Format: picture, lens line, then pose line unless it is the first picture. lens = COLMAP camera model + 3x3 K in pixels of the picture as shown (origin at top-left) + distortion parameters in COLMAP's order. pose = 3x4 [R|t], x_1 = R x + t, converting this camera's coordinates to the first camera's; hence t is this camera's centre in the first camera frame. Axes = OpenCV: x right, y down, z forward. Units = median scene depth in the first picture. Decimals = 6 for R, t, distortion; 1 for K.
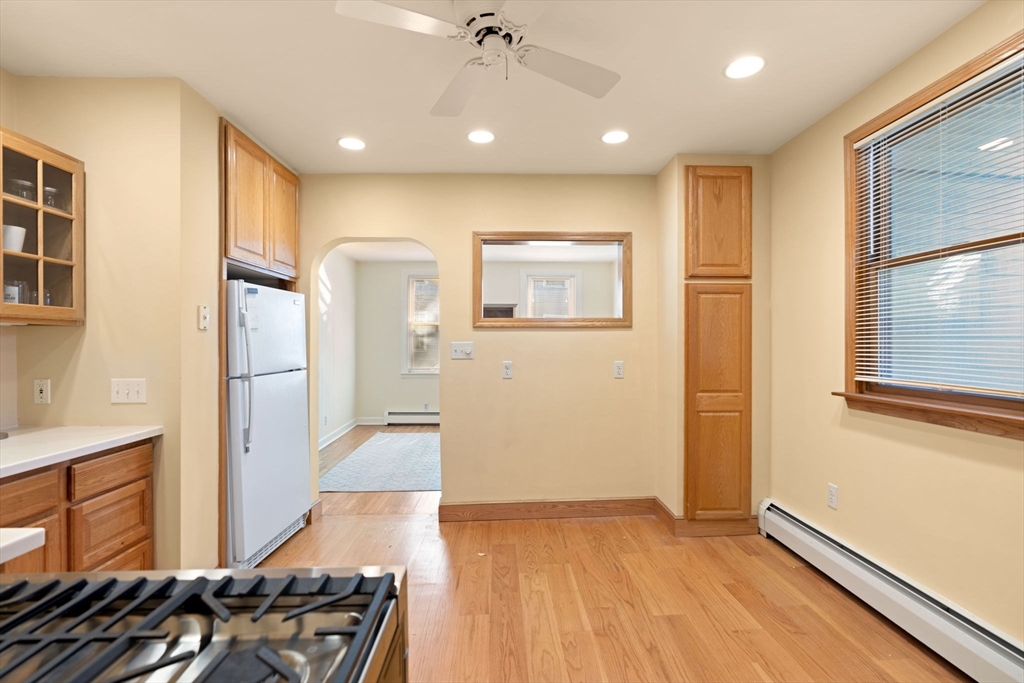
lens RADIAL K [[464.4, 0, 506.9], [0, 464.4, 342.6], [0, 0, 1]] dist [-0.008699, 0.003742]
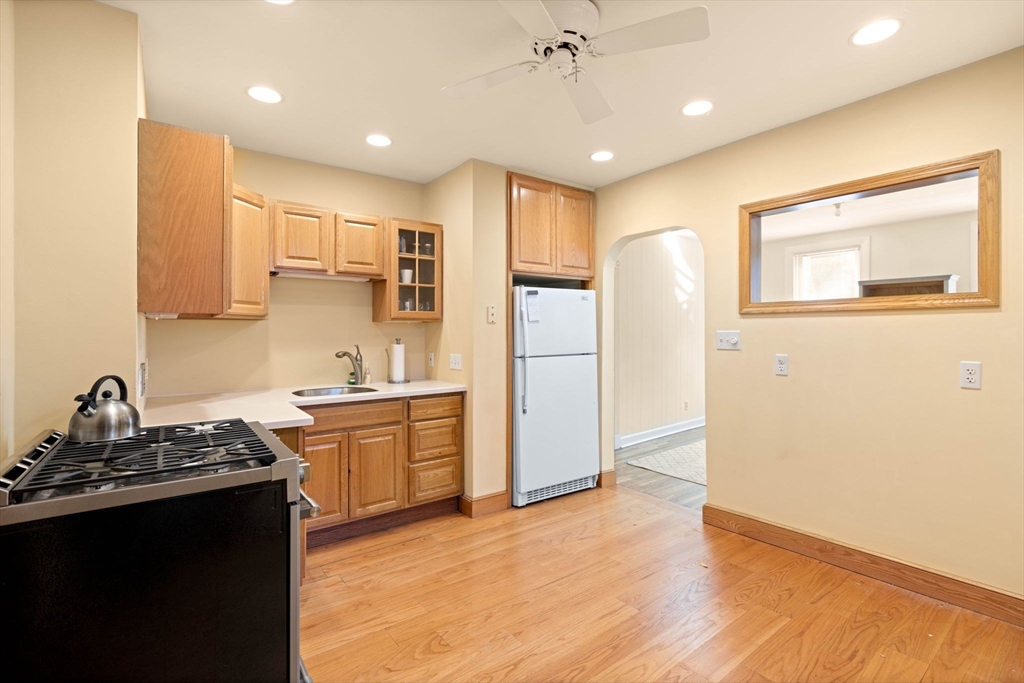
lens RADIAL K [[464.4, 0, 514.8], [0, 464.4, 326.7], [0, 0, 1]] dist [-0.008699, 0.003742]
pose [[0.586911, -0.006025, -0.809629, 0.514887], [0.002003, 0.999980, -0.005990, -0.006246], [0.809649, 0.001894, 0.586911, 0.183327]]
